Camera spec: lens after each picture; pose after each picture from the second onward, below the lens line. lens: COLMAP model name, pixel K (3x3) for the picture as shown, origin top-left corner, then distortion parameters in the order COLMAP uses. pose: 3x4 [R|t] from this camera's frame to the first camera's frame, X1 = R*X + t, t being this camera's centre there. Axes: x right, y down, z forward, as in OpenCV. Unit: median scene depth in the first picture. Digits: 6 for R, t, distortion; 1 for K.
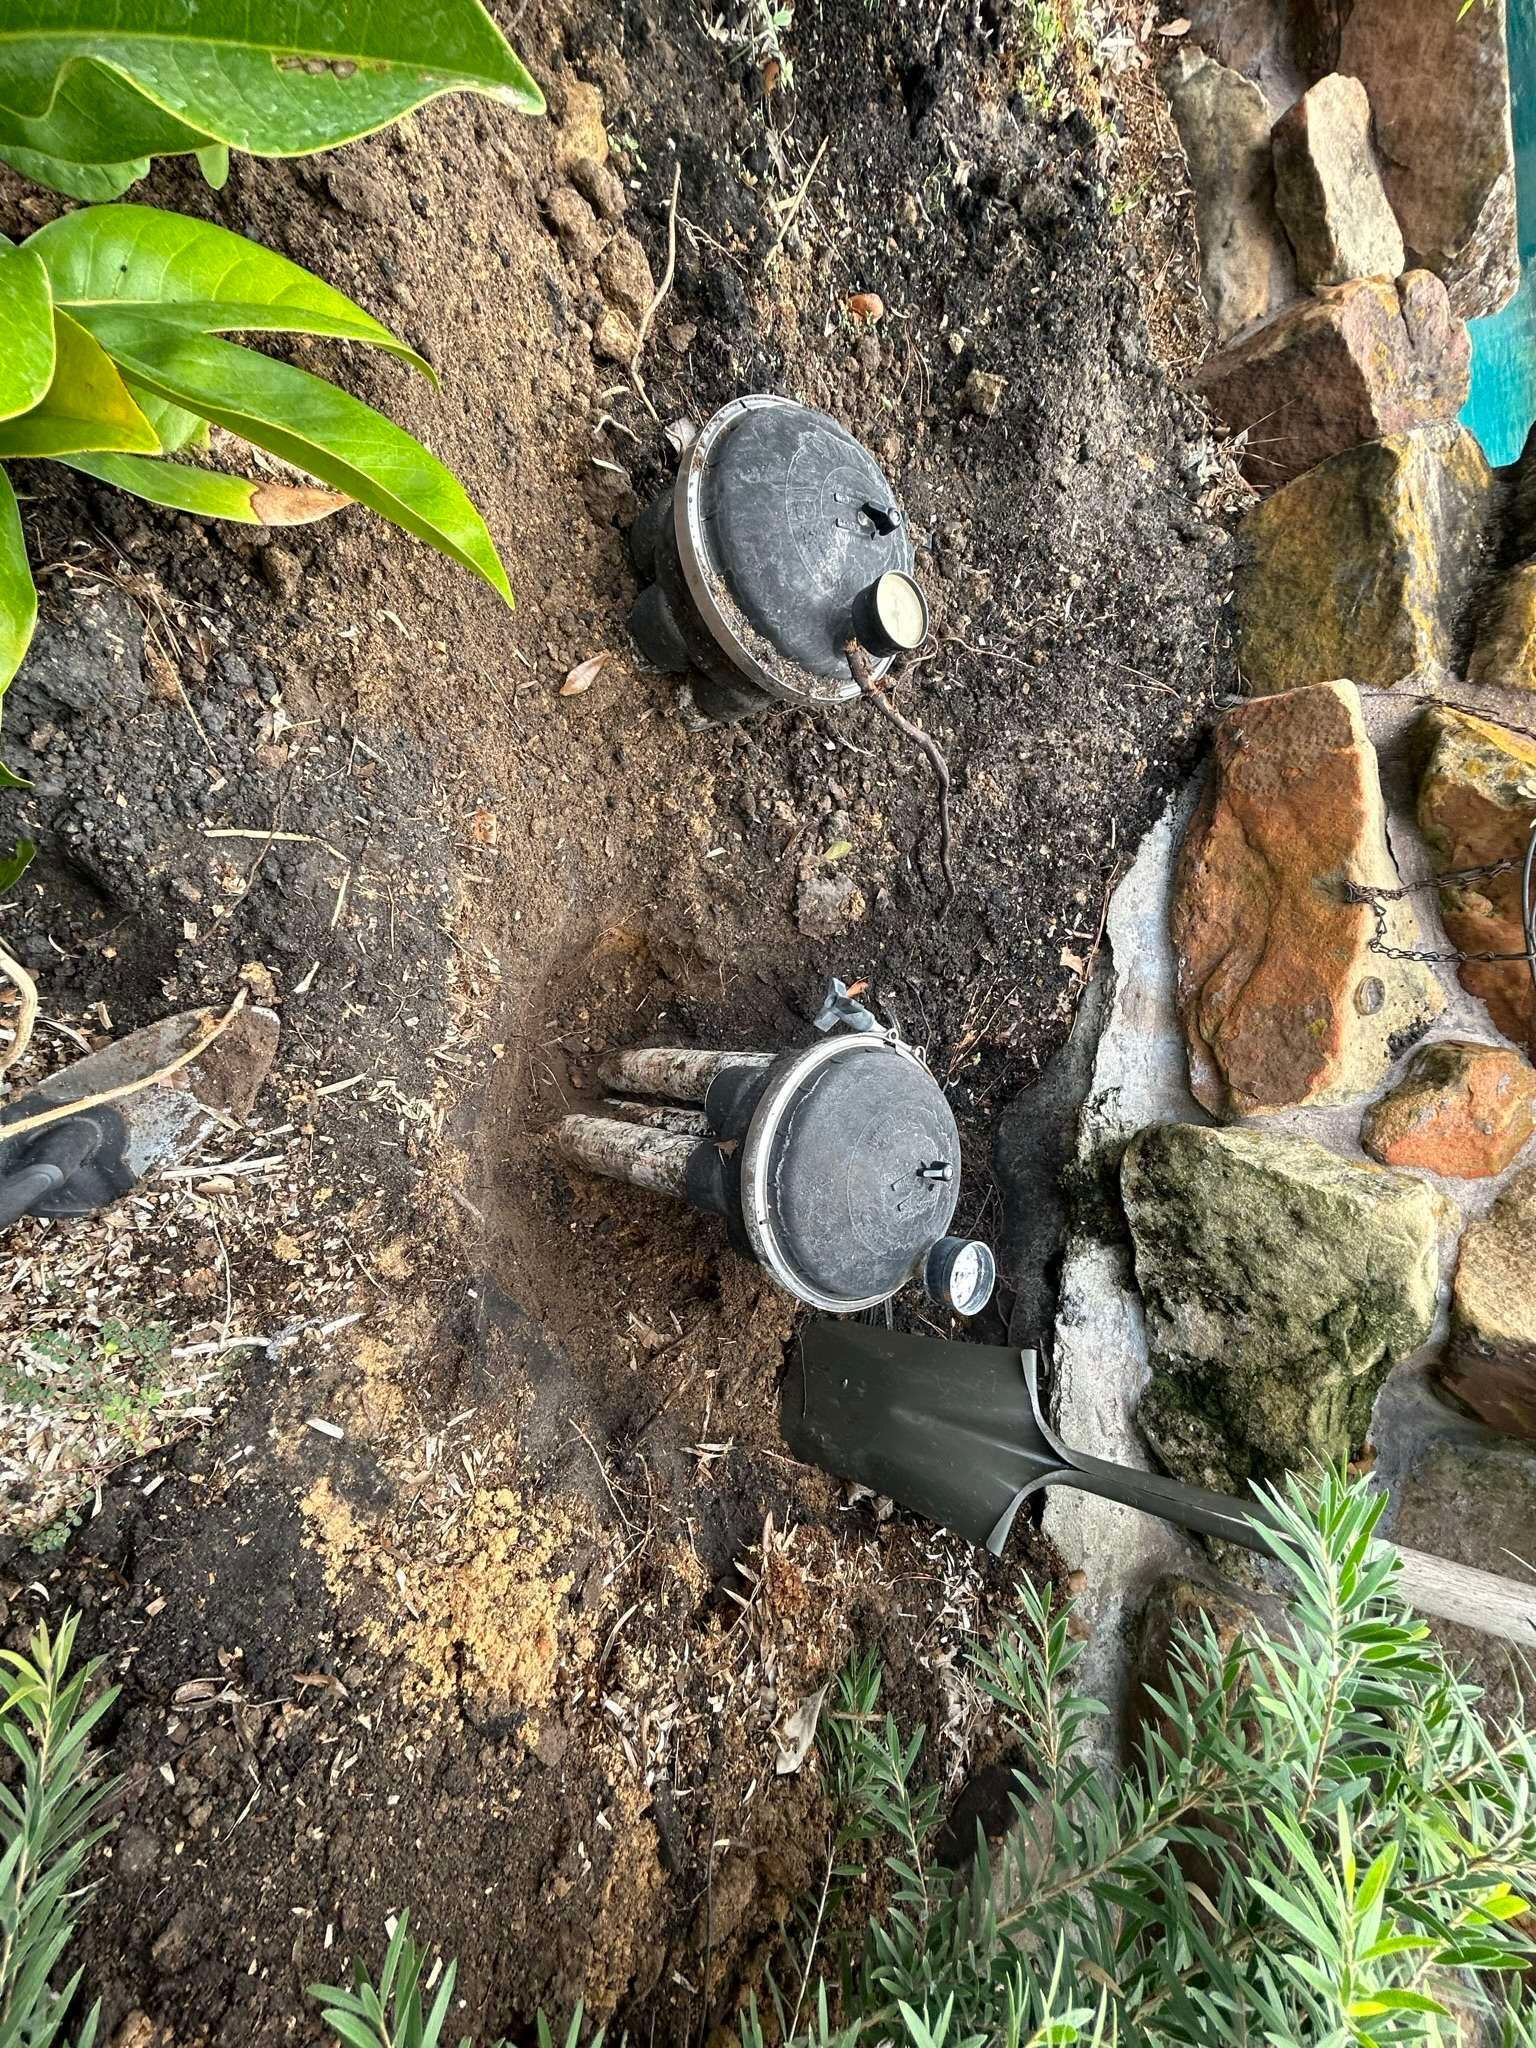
lens RADIAL K [[831.6, 0, 767.0], [0, 831.6, 1017.3], [0, 0, 1]] dist [0.015881, 0.001972]
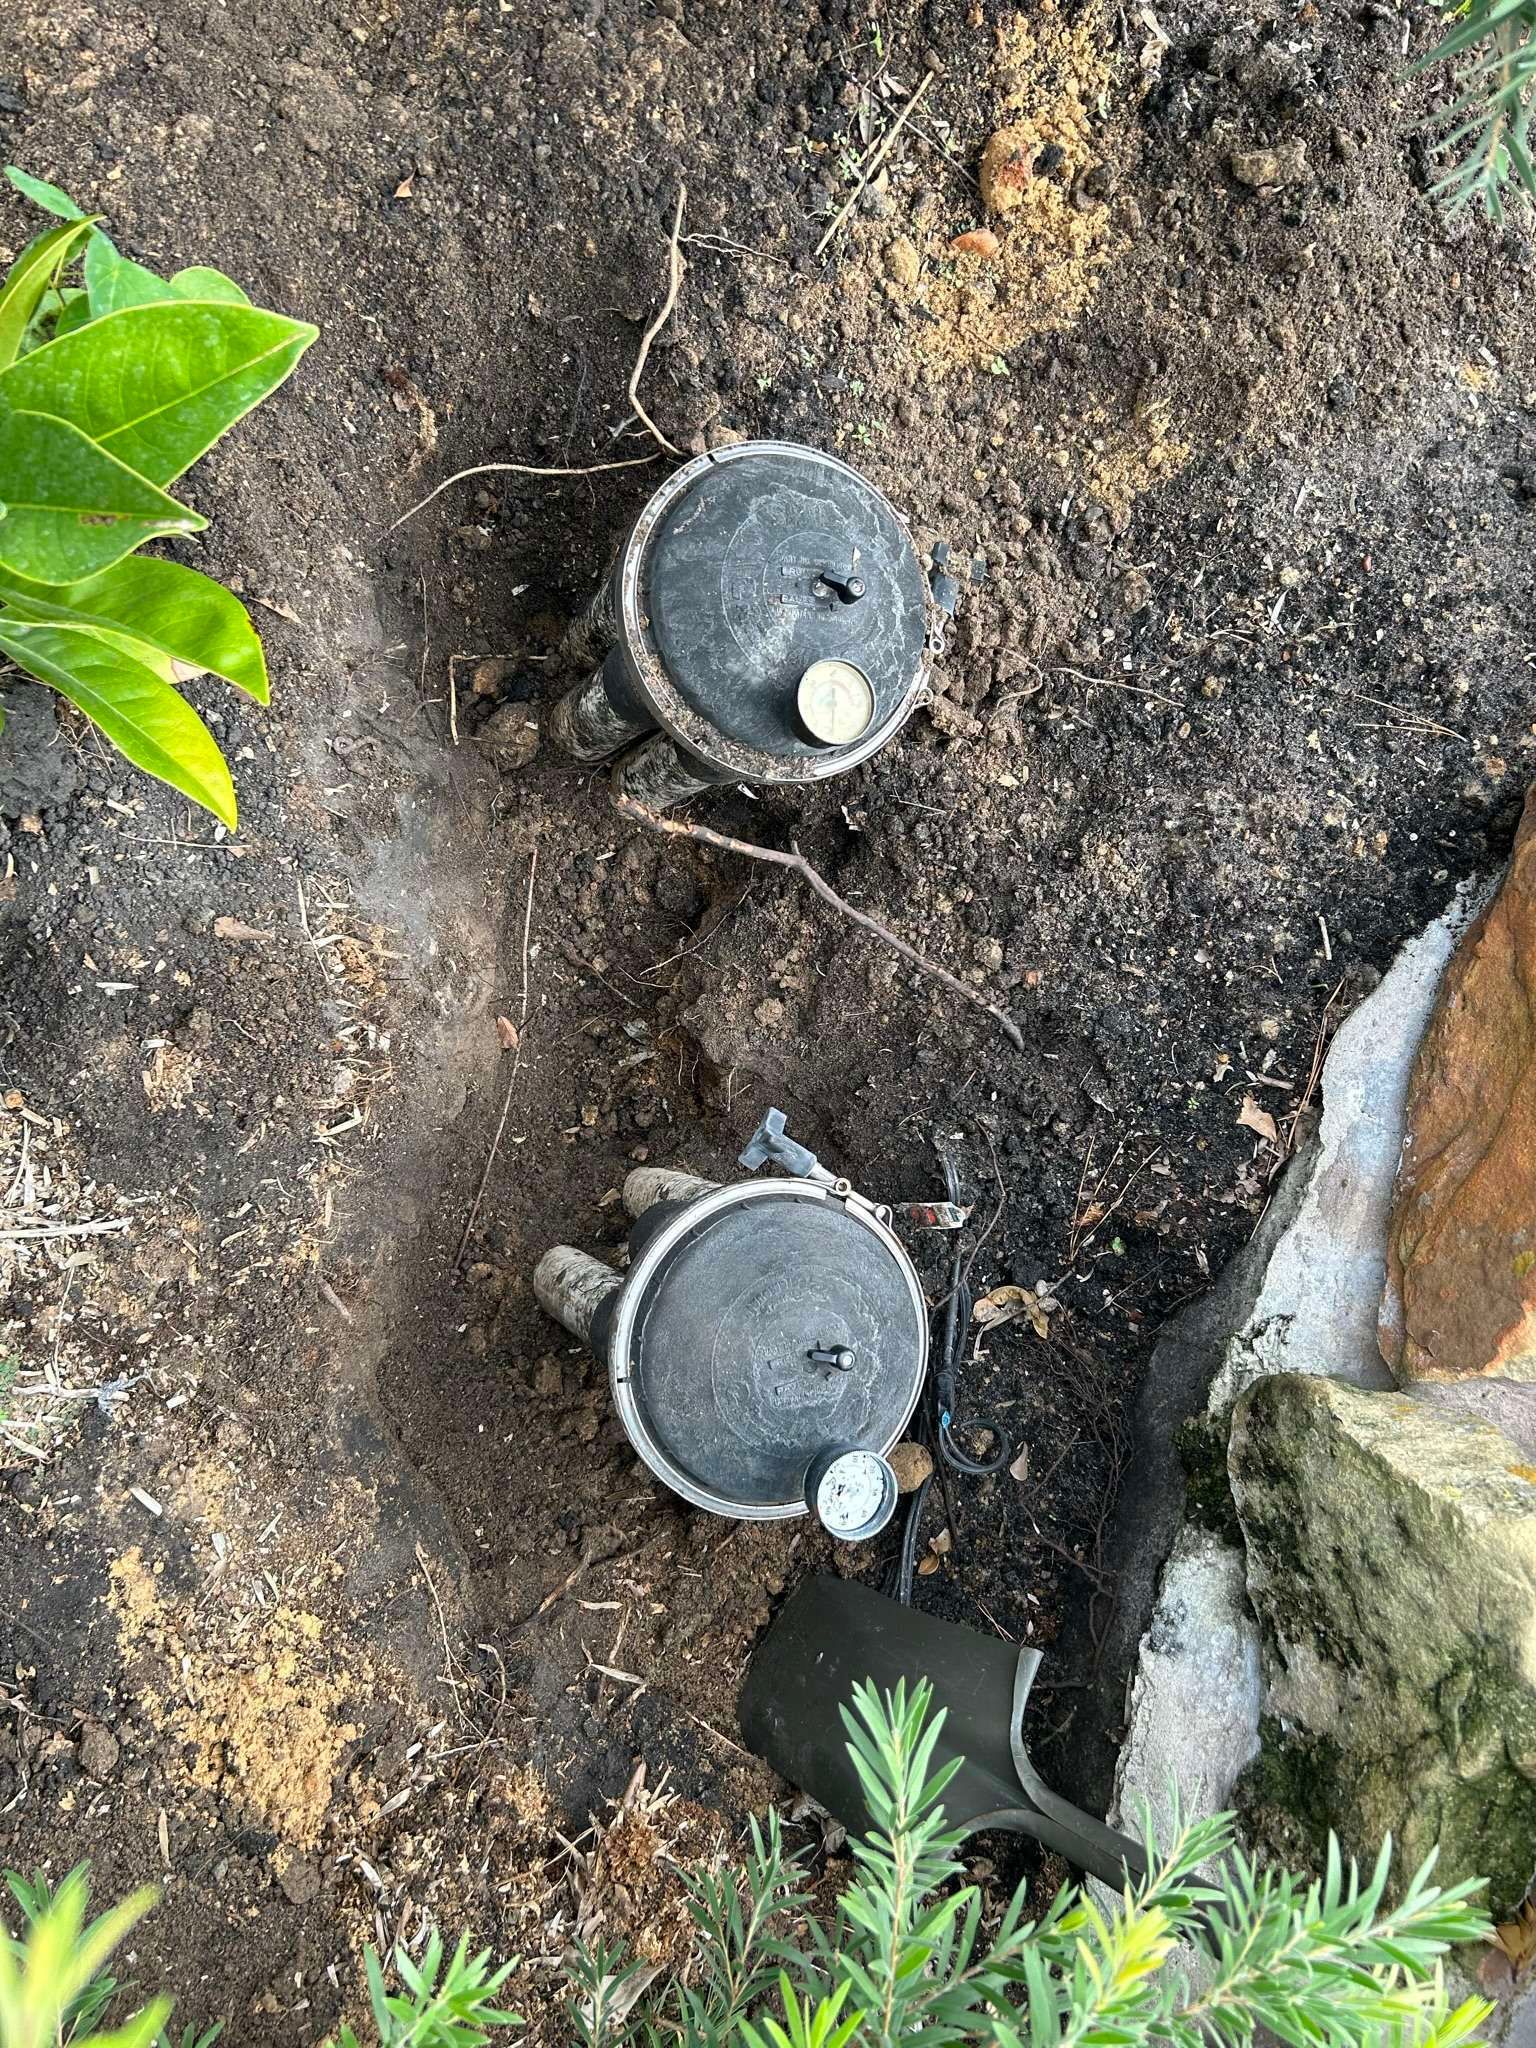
lens RADIAL K [[1573.5, 0, 767.4], [0, 1573.5, 1033.0], [0, 0, 1]] dist [0.080179, -0.044001]
pose [[0.945935, 0.099517, -0.308713, 0.442010], [-0.116595, 0.992478, -0.037326, -0.049793], [0.302676, 0.071302, 0.950423, -0.394318]]
